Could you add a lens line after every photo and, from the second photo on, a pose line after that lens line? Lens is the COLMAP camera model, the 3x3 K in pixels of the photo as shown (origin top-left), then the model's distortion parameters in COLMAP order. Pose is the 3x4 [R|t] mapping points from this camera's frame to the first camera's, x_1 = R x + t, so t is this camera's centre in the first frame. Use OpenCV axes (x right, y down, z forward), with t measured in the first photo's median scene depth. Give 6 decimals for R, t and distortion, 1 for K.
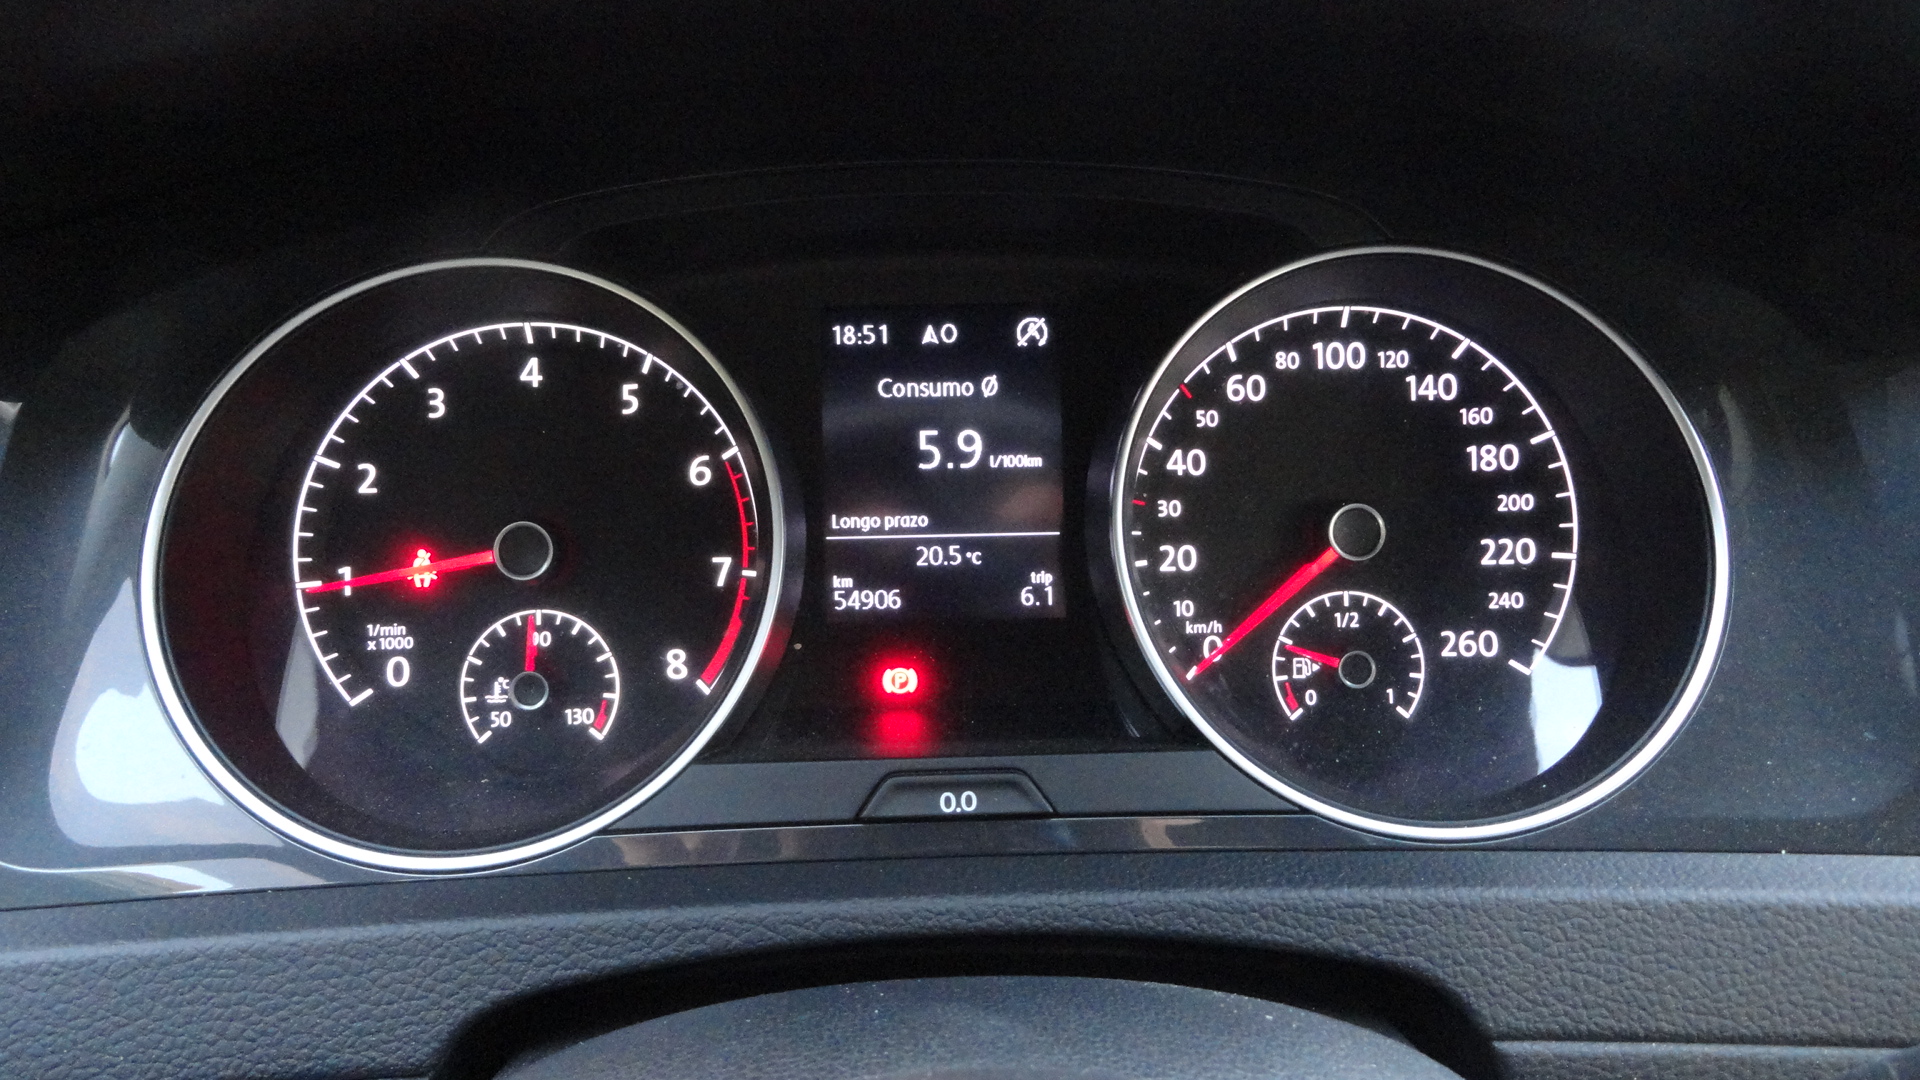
lens RADIAL K [[1327.3, 0, 965.3], [0, 1327.3, 547.2], [0, 0, 1]] dist [-0.001759, 0.012476]
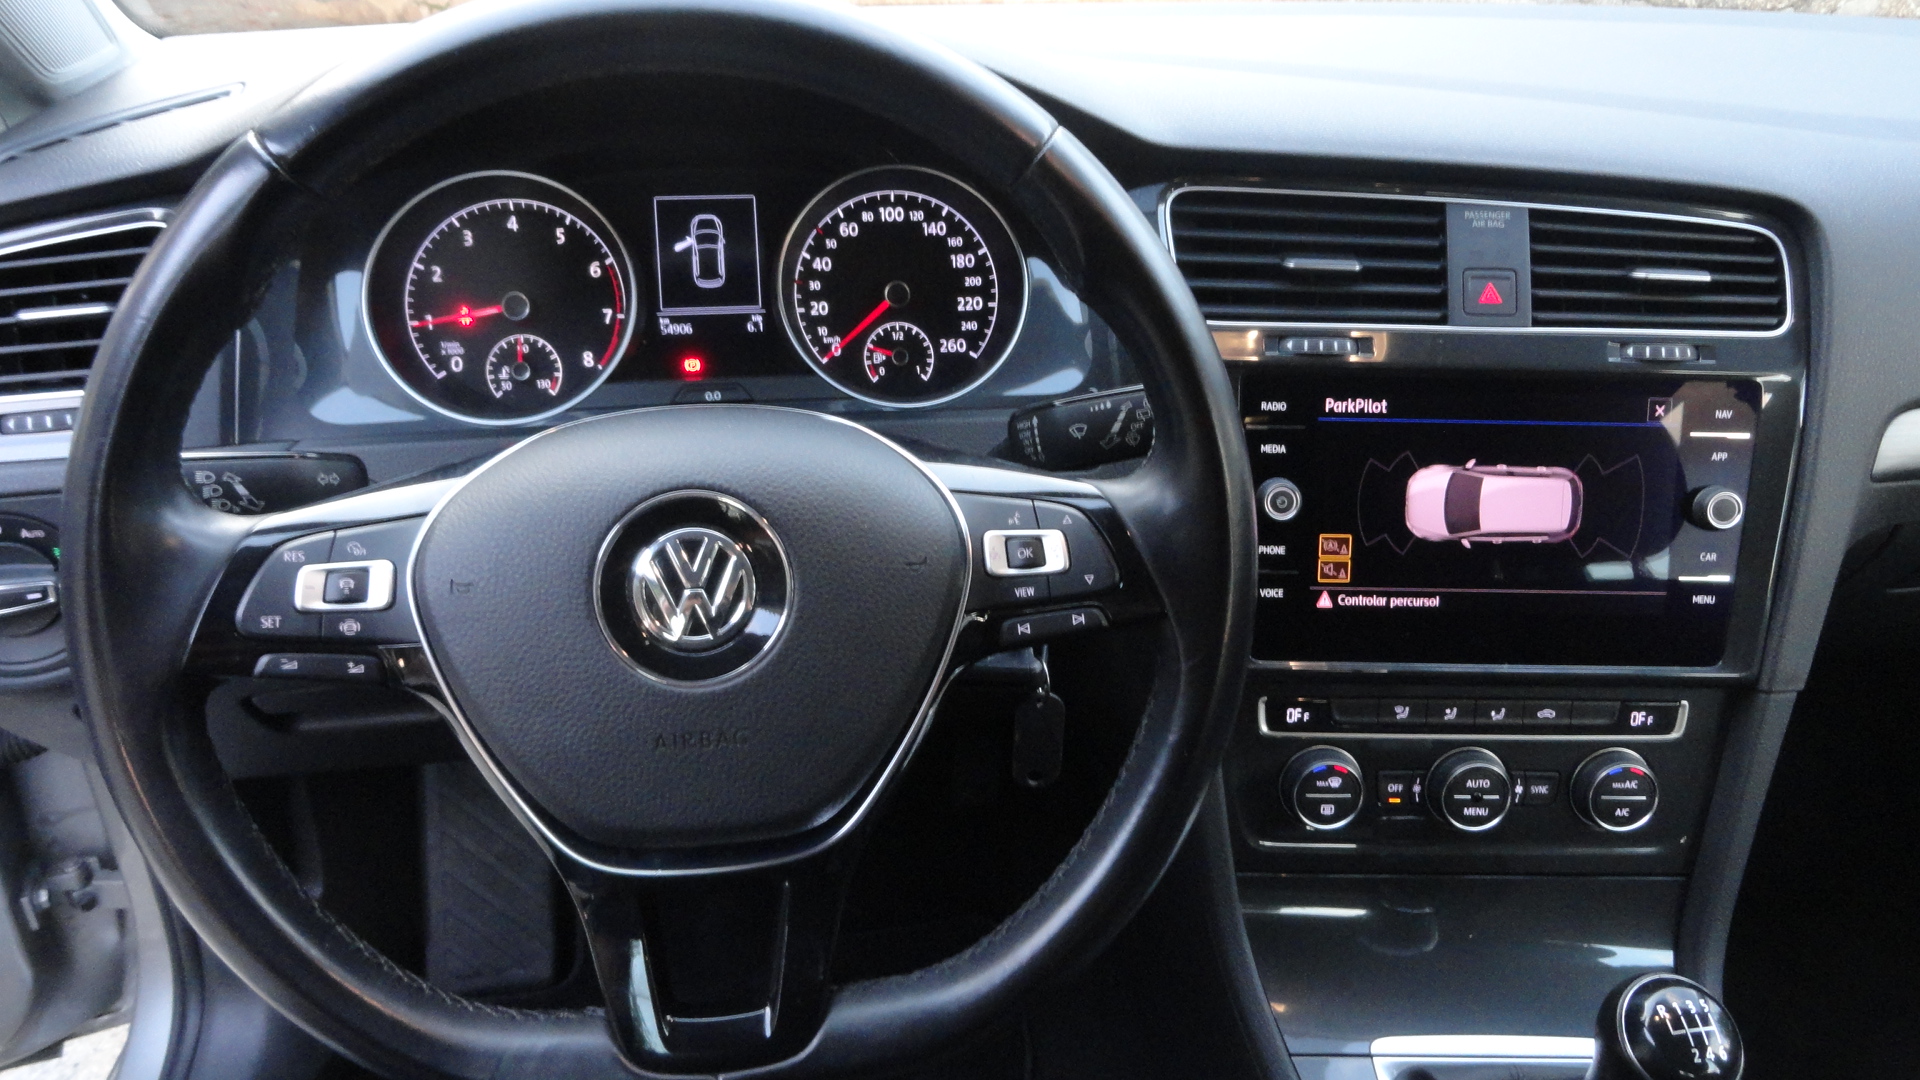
lens RADIAL K [[1388.2, 0, 990.2], [0, 1388.2, 539.4], [0, 0, 1]] dist [0.003639, 0.006069]
pose [[0.993938, -0.029331, 0.105960, 0.187462], [0.020036, 0.995941, 0.087749, 0.194828], [-0.108104, -0.085094, 0.990491, -1.349306]]
